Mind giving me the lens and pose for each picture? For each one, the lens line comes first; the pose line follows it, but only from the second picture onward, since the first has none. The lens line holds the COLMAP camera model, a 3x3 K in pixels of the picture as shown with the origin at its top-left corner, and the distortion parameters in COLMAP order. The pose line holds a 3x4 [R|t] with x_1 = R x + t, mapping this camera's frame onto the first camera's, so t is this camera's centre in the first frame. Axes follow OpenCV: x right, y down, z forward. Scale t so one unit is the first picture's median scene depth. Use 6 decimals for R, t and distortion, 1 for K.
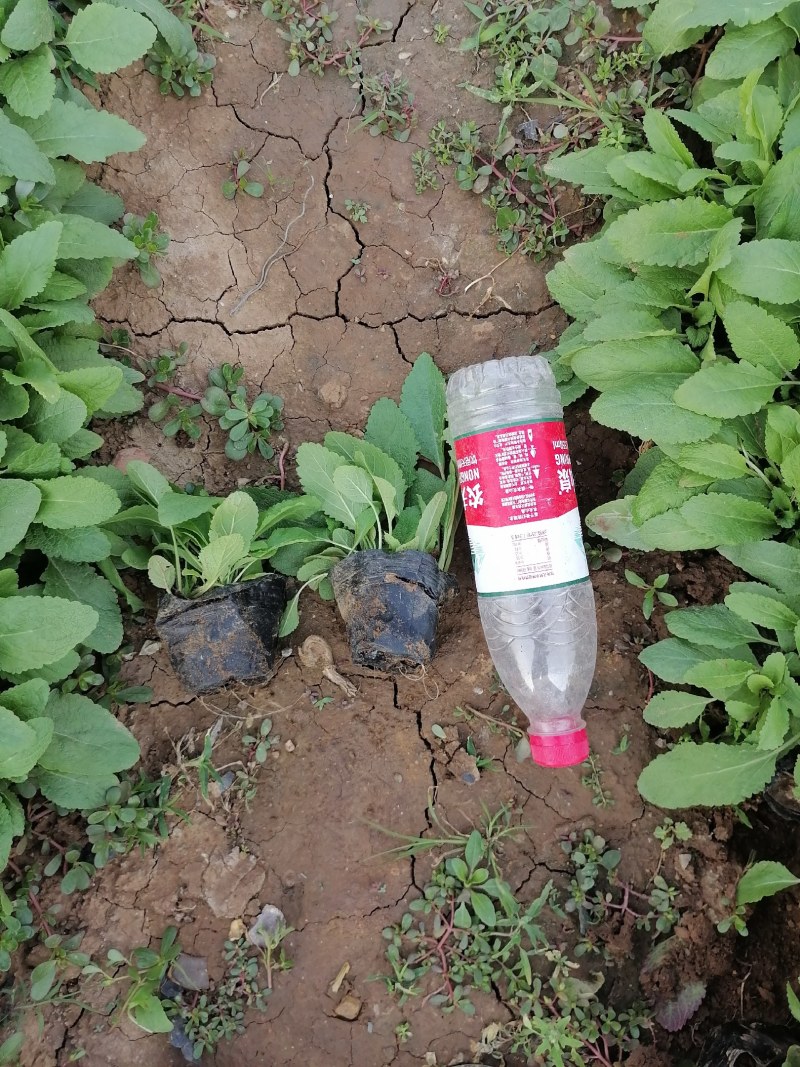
lens RADIAL K [[848.9, 0, 401.1], [0, 848.9, 544.0], [0, 0, 1]] dist [0.026573, -0.042867]
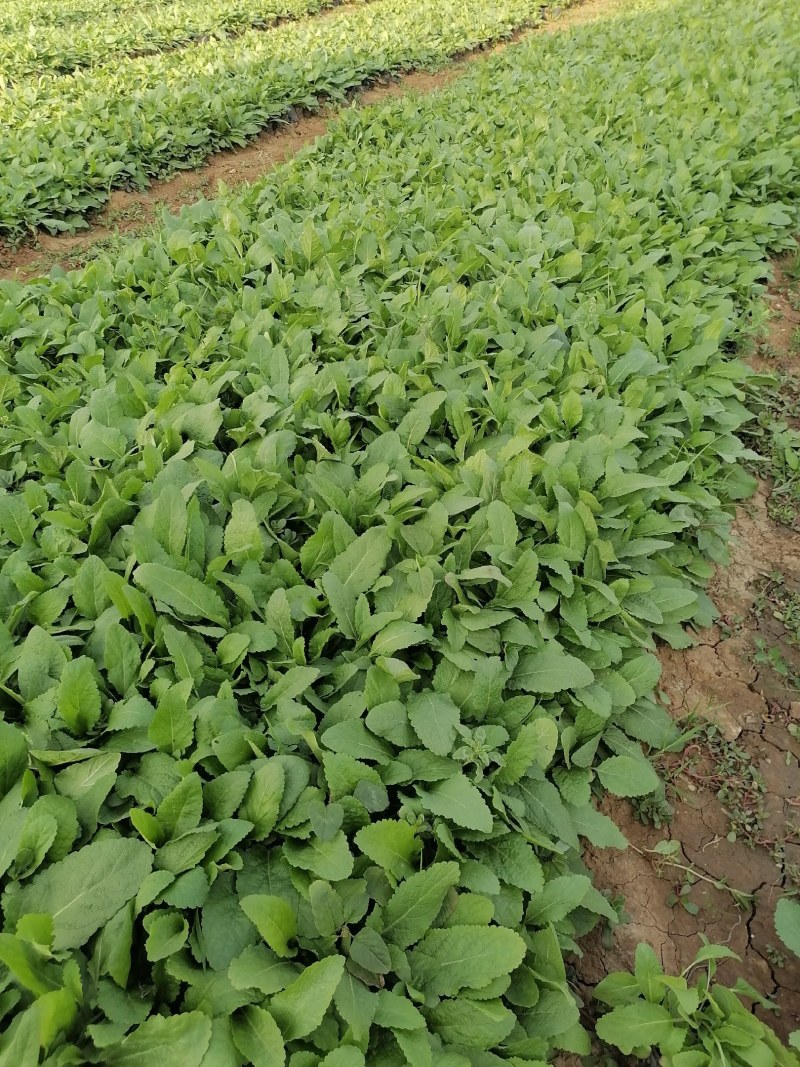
lens RADIAL K [[820.8, 0, 397.5], [0, 820.8, 535.2], [0, 0, 1]] dist [0.047979, -0.049763]
pose [[0.918905, 0.255203, -0.300806, -0.349328], [-0.393936, 0.633608, -0.665849, 0.246555], [0.020667, 0.730351, 0.682760, -0.295023]]
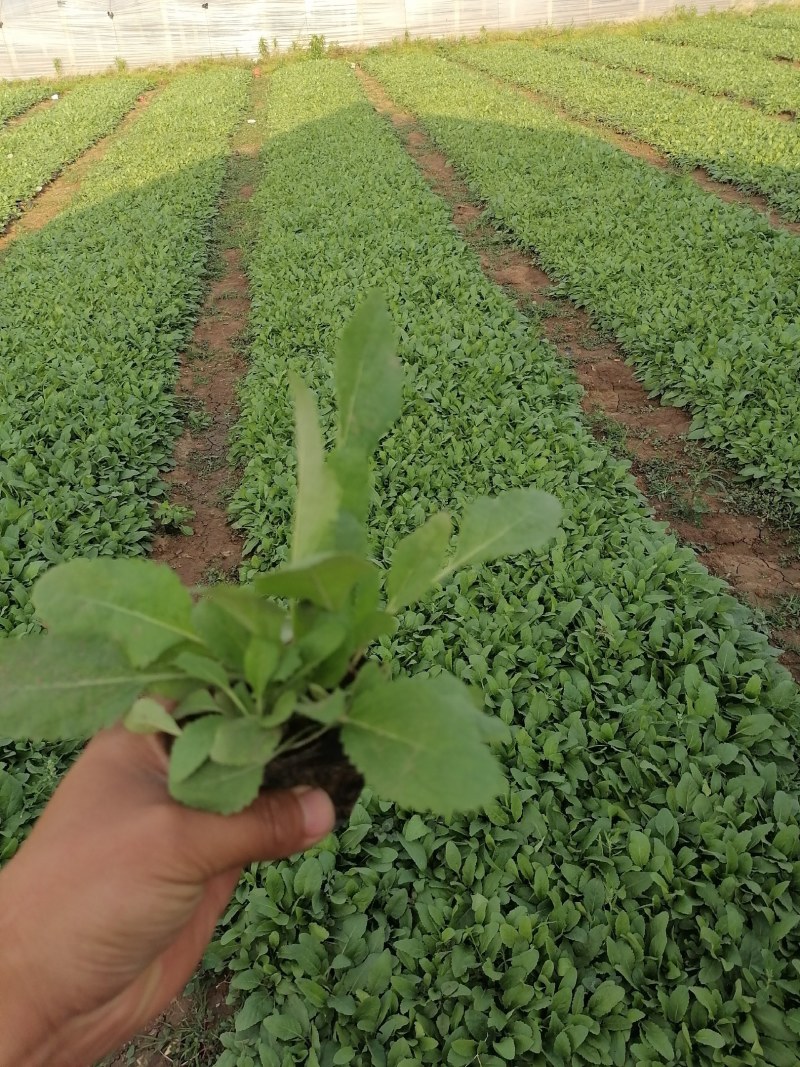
lens RADIAL K [[820.8, 0, 400.4], [0, 820.8, 539.2], [0, 0, 1]] dist [0.047979, -0.049763]
pose [[0.985303, -0.103291, 0.136049, 0.574192], [0.170772, 0.613693, -0.770855, 4.418632], [-0.003870, 0.782759, 0.622313, -2.396694]]
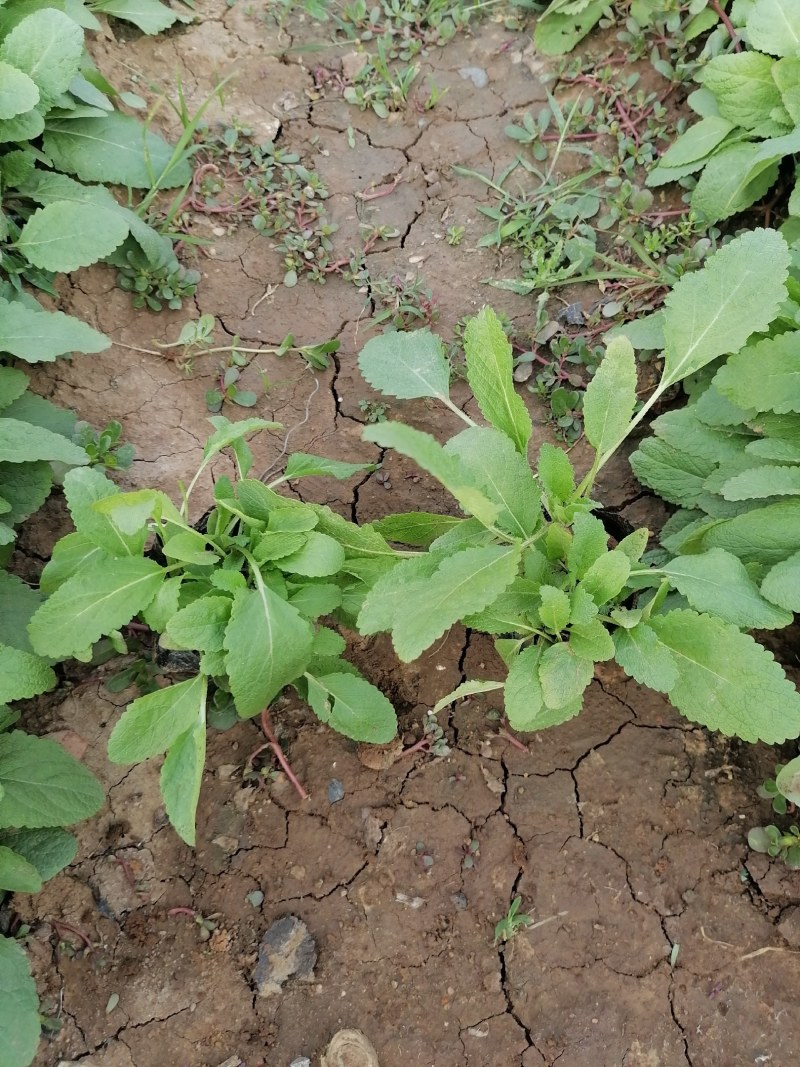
lens RADIAL K [[820.8, 0, 406.7], [0, 820.8, 531.9], [0, 0, 1]] dist [0.047979, -0.049763]
pose [[0.997048, -0.067615, 0.036373, -0.056137], [0.076405, 0.920415, -0.383405, 0.012847], [-0.007554, 0.385052, 0.922864, 0.324602]]
